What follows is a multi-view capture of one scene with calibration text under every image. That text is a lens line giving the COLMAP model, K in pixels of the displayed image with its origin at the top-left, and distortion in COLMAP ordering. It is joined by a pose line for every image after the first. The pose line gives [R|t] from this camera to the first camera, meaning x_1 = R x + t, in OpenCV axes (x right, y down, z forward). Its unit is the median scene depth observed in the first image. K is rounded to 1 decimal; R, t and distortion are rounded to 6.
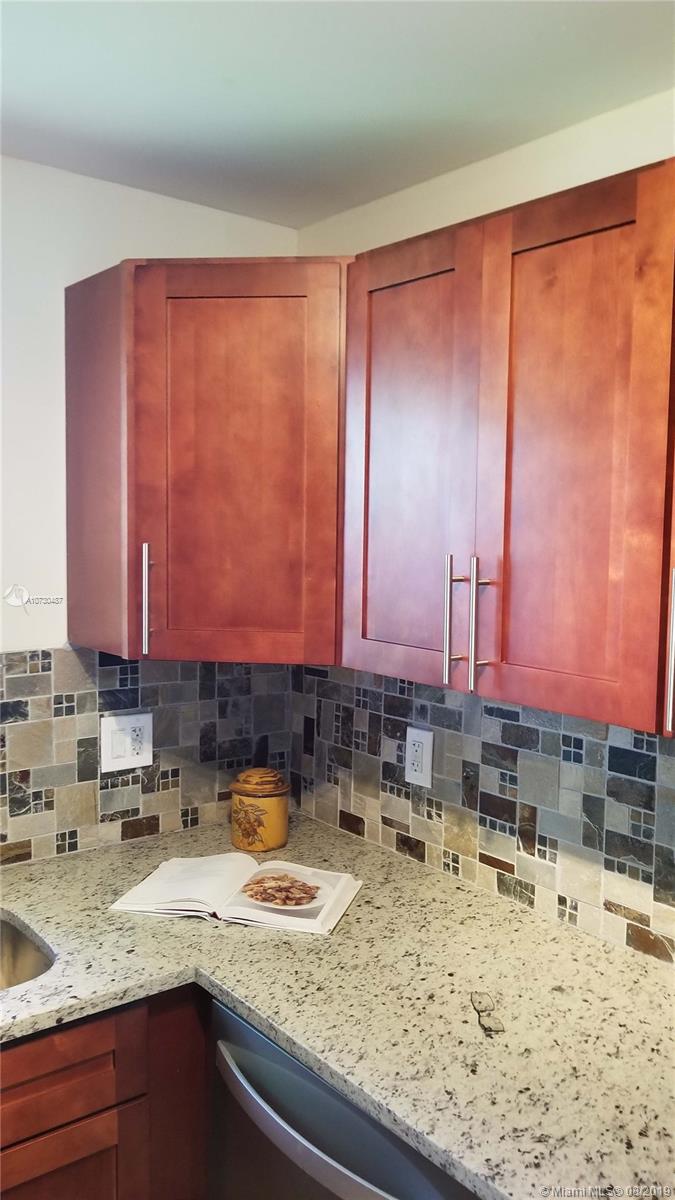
lens RADIAL K [[953.0, 0, 340.6], [0, 953.0, 595.0], [0, 0, 1]] dist [-0.005105, -0.009698]
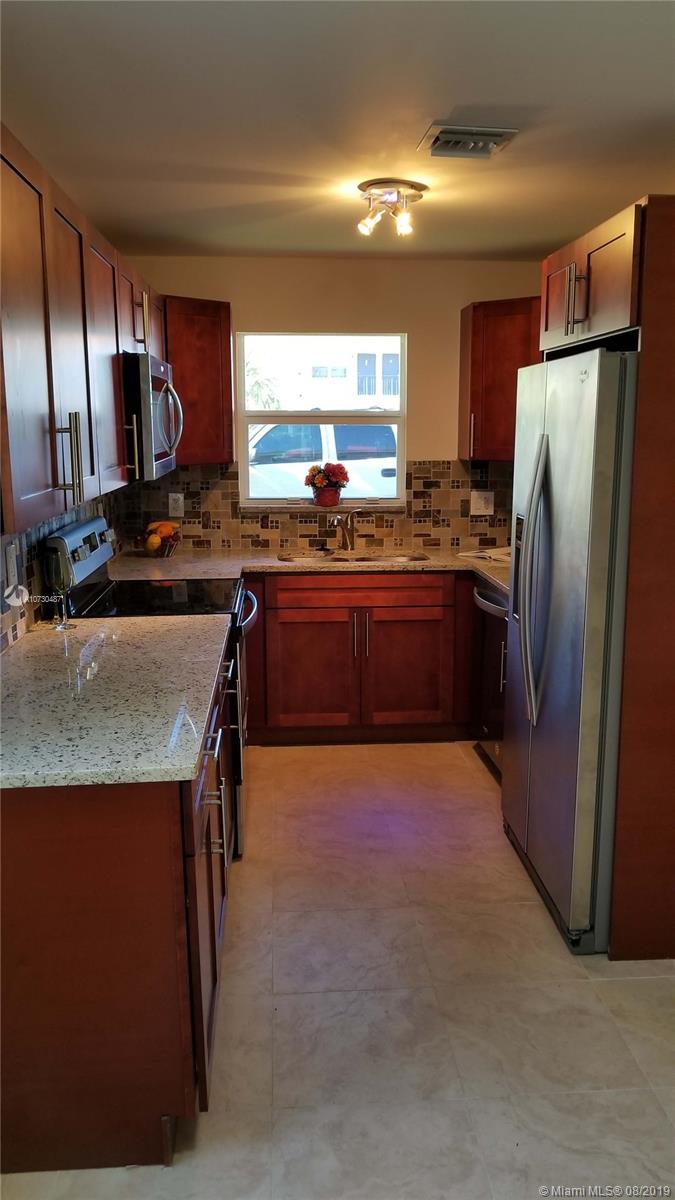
lens RADIAL K [[907.8, 0, 337.5], [0, 907.8, 600.0], [0, 0, 1]] dist [-0.002581, -0.001044]
pose [[0.821272, 0.090070, -0.563382, 0.782608], [-0.031620, 0.993128, 0.112681, 0.154370], [0.569660, -0.074728, 0.818476, -1.076248]]
